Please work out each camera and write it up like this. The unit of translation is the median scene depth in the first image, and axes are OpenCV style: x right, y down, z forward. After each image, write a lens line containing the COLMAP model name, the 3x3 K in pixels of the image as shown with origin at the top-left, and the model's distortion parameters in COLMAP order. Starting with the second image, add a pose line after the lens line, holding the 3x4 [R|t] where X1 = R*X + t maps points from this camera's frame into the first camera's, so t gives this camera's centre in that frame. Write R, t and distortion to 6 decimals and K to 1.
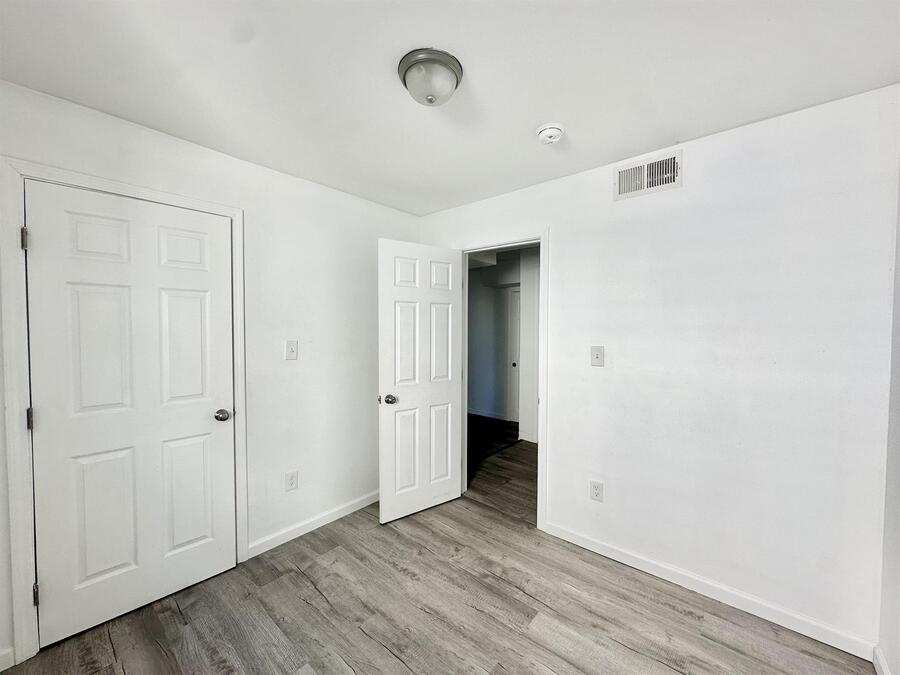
lens RADIAL K [[366.1, 0, 447.9], [0, 366.1, 336.9], [0, 0, 1]] dist [-0.001523, 0.000233]
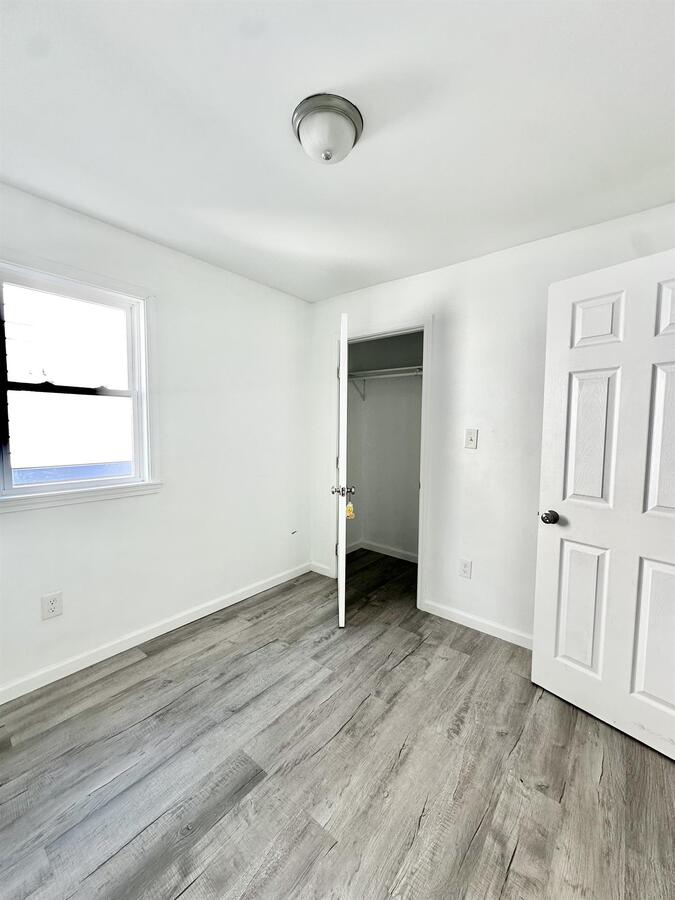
lens RADIAL K [[366.1, 0, 341.4], [0, 366.1, 450.4], [0, 0, 1]] dist [-0.001523, 0.000233]
pose [[0.008433, 0.066640, -0.997741, 0.619366], [-0.033035, 0.997251, 0.066328, 0.014216], [0.999419, 0.032401, 0.010612, 0.709368]]
